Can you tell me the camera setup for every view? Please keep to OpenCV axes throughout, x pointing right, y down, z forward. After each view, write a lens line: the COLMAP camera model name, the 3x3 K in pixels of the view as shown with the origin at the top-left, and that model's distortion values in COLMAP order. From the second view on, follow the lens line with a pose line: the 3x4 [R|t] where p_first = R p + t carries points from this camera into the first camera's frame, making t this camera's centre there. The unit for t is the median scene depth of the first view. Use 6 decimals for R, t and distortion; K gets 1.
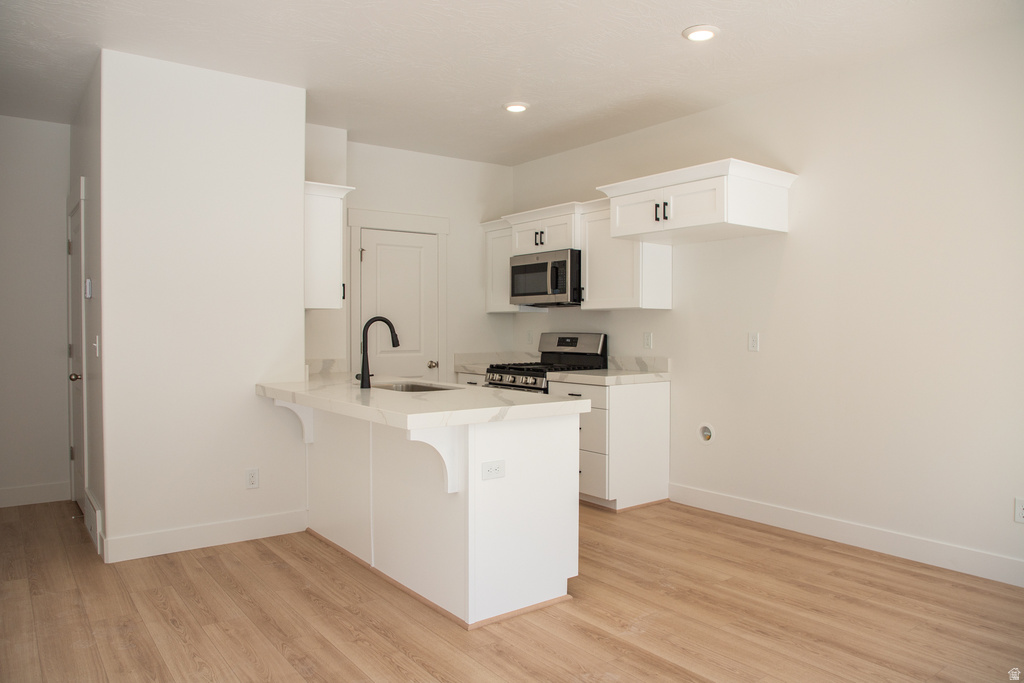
lens RADIAL K [[707.2, 0, 504.7], [0, 707.2, 338.7], [0, 0, 1]] dist [-0.053167, 0.001148]
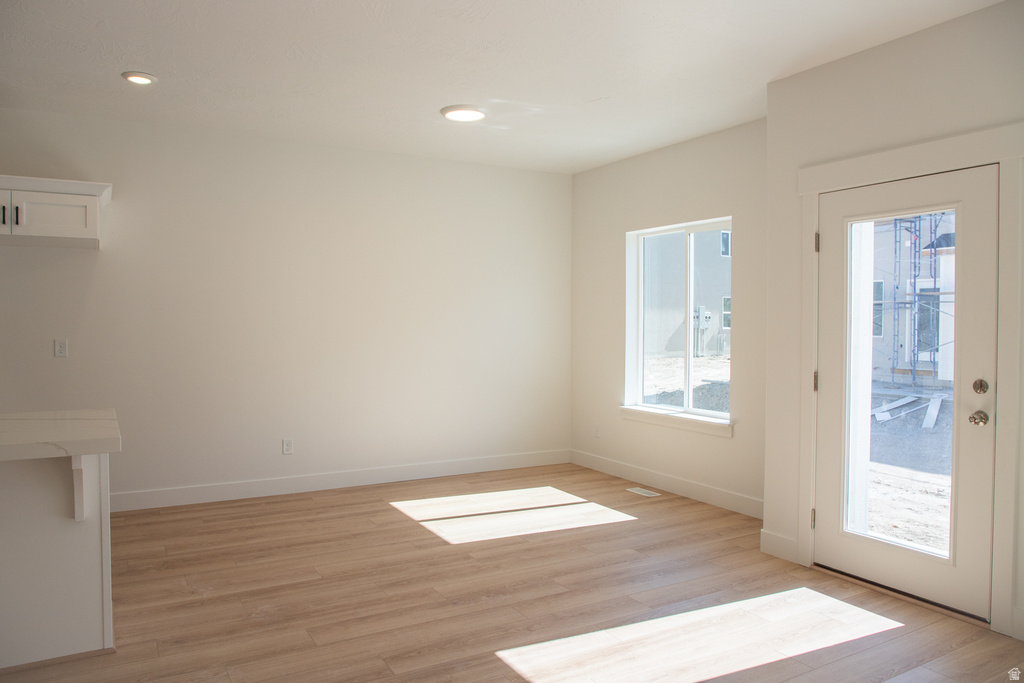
lens RADIAL K [[707.2, 0, 504.7], [0, 707.2, 338.7], [0, 0, 1]] dist [-0.053167, 0.001148]
pose [[0.122328, -0.024929, 0.992177, -0.902126], [0.014283, 0.999625, 0.023355, -0.036466], [-0.992387, 0.011314, 0.122638, 0.324904]]
